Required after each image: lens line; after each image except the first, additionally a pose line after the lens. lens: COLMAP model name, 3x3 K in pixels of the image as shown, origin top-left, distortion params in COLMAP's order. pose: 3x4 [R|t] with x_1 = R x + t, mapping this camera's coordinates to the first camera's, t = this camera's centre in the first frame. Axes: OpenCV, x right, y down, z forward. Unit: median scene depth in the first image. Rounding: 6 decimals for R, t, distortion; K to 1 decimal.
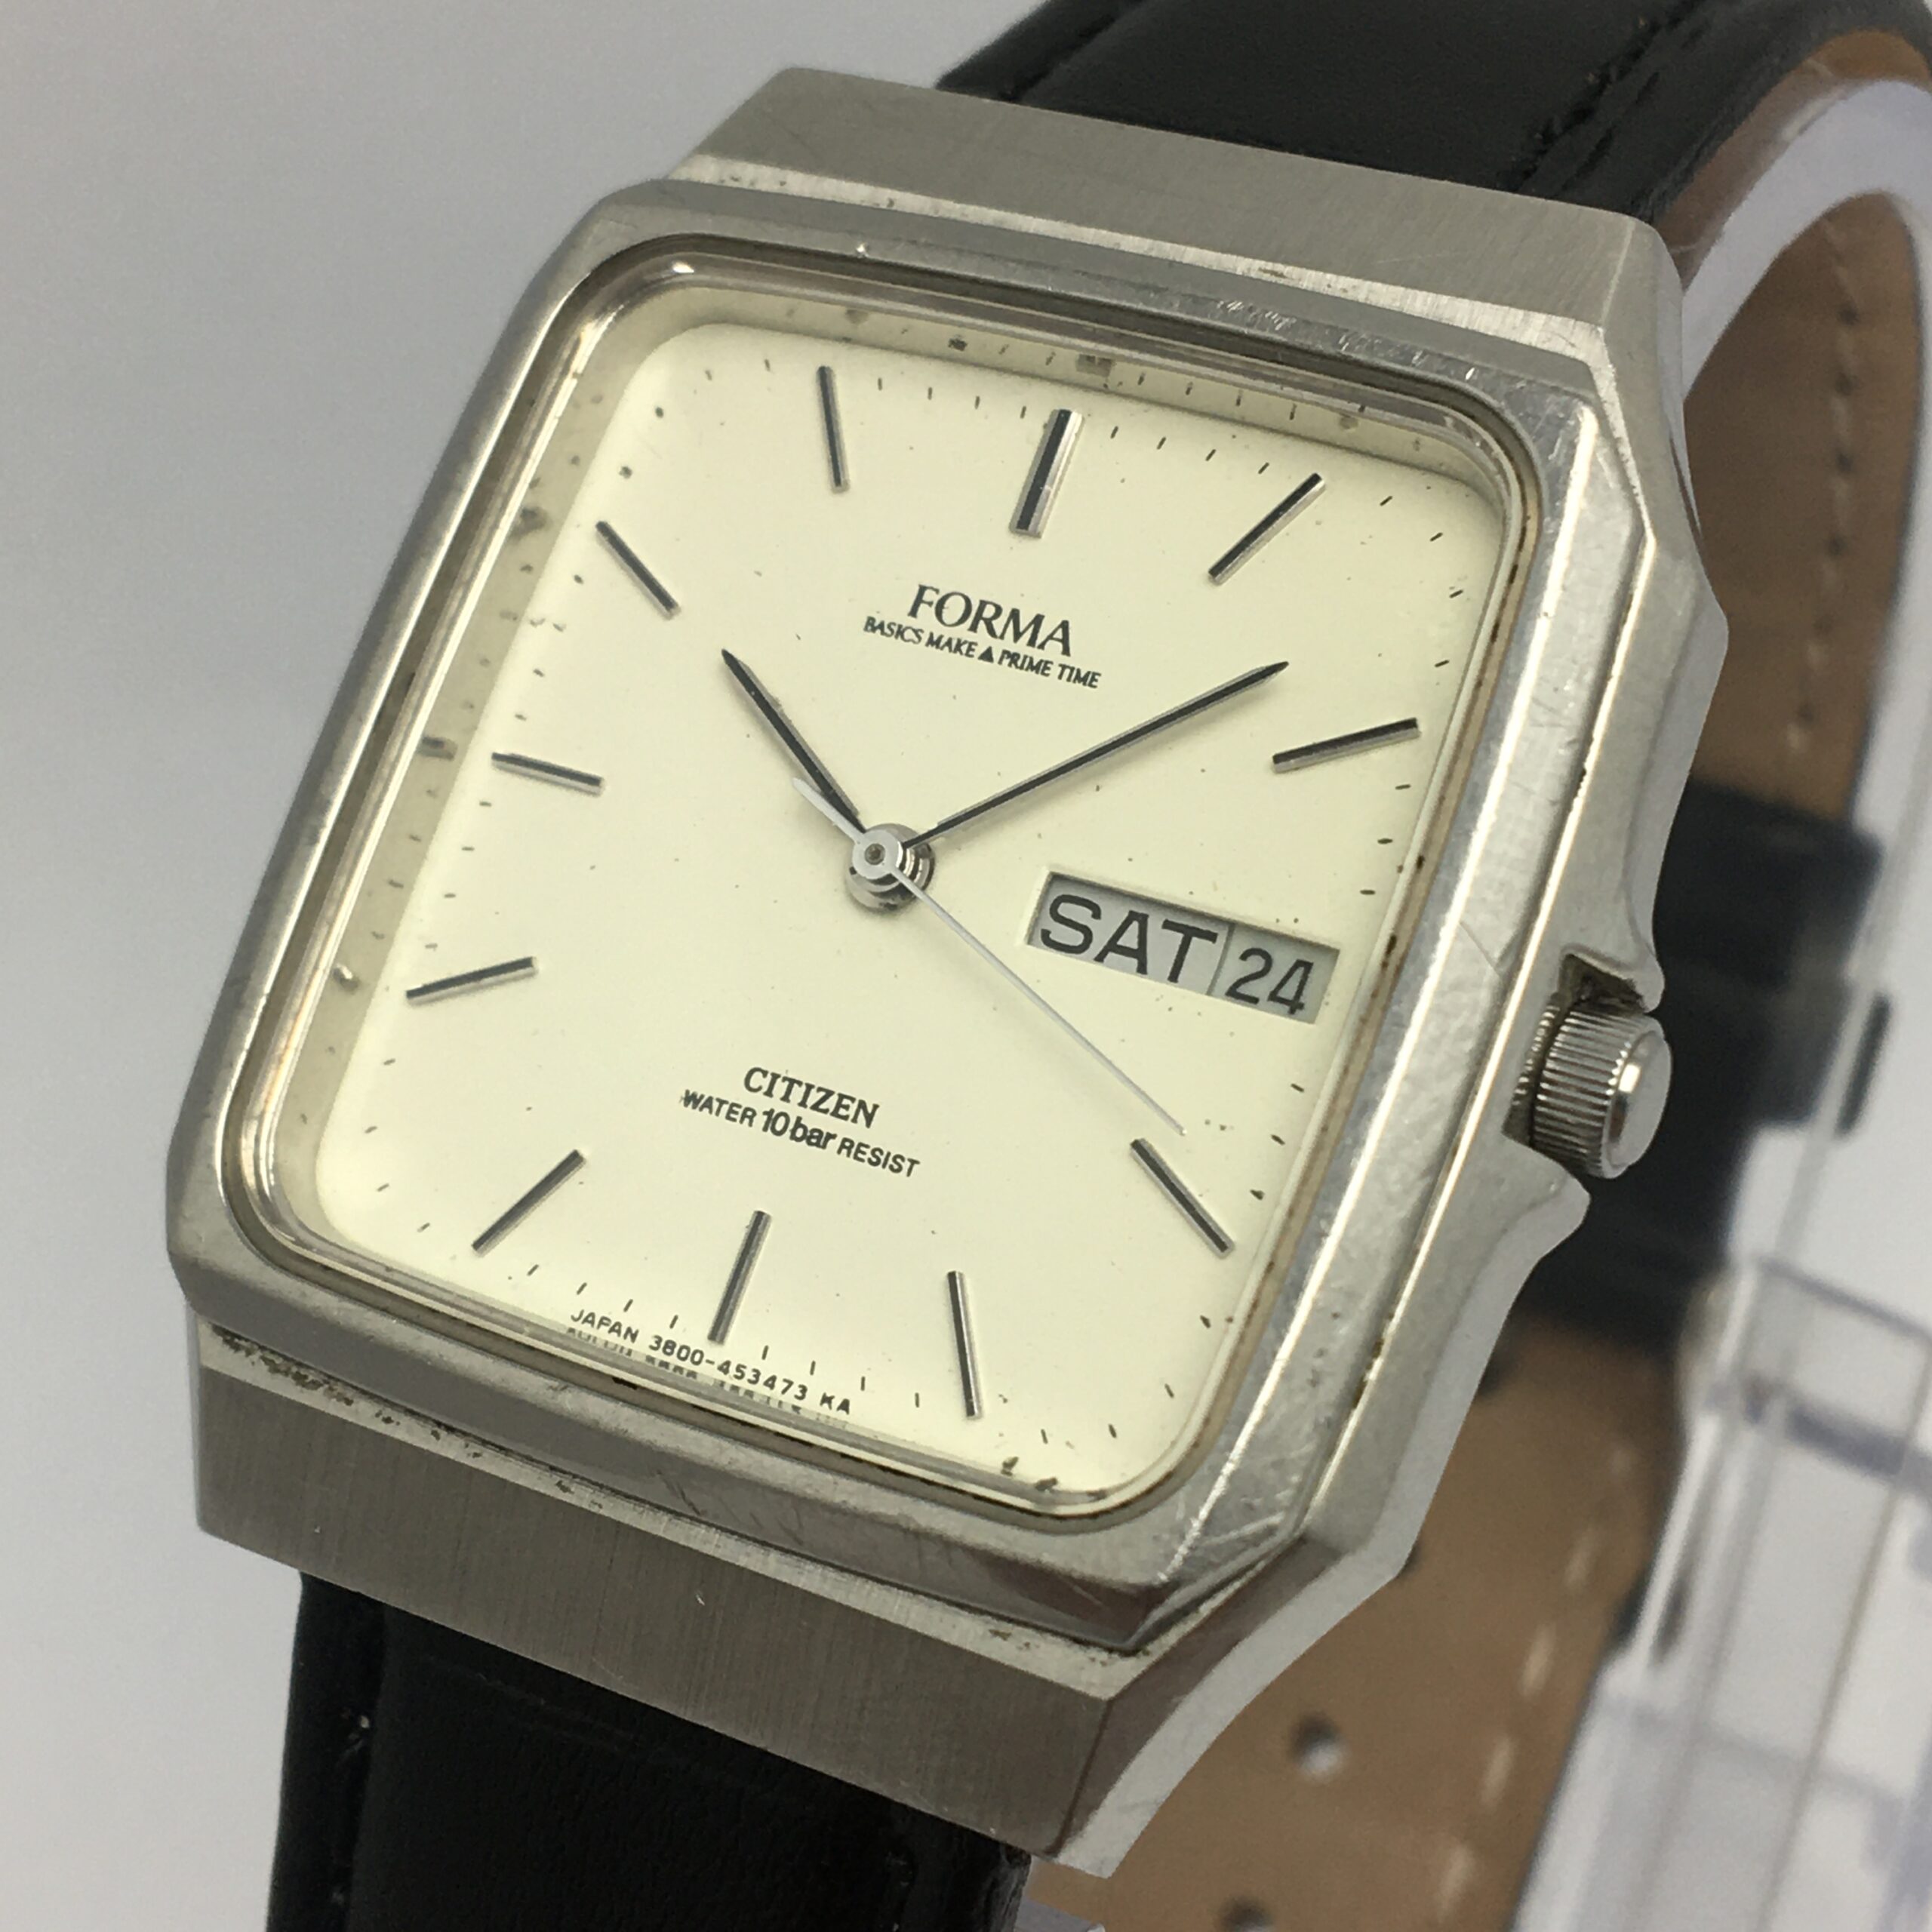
lens RADIAL K [[4236.1, 0, 972.3], [0, 4236.1, 953.2], [0, 0, 1]] dist [0.064645, 0.000000]
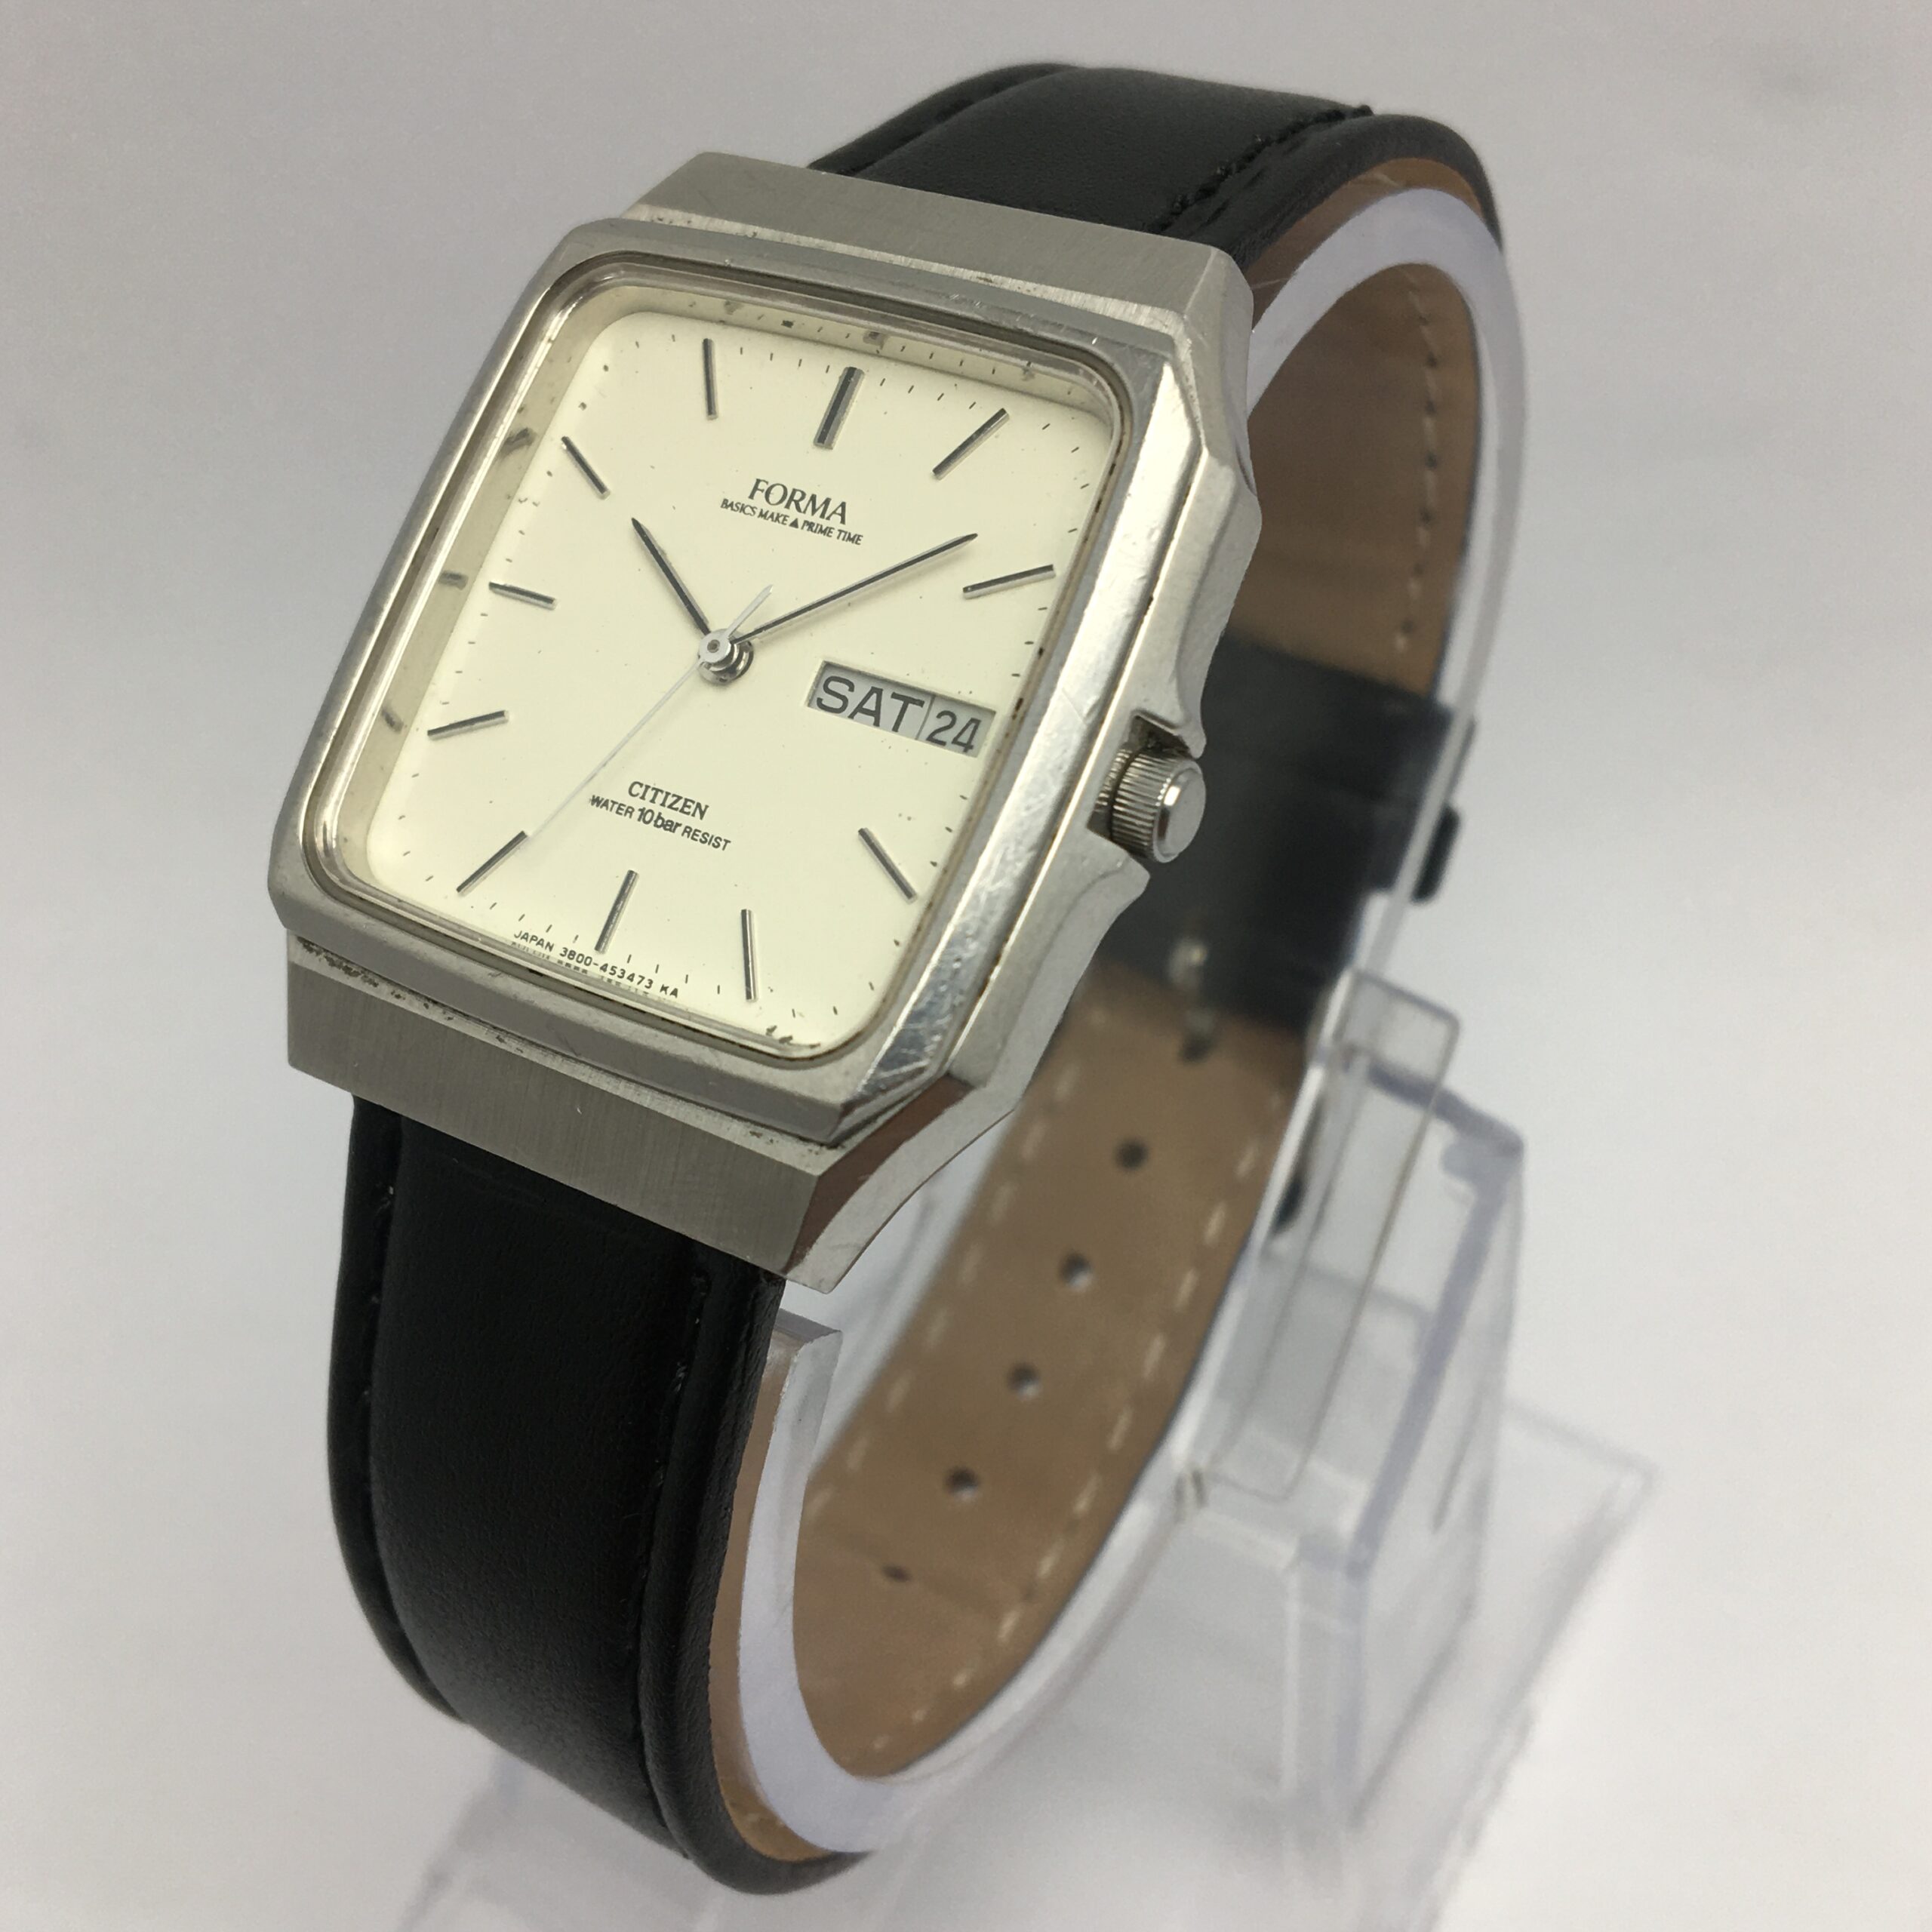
lens RADIAL K [[2640.3, 0, 949.0], [0, 2640.3, 983.6], [0, 0, 1]] dist [0.043827, 0.000000]
pose [[0.998653, 0.036543, -0.036826, 0.104240], [-0.034711, 0.998185, 0.049213, 0.049884], [0.038558, -0.047868, 0.998109, 0.023015]]
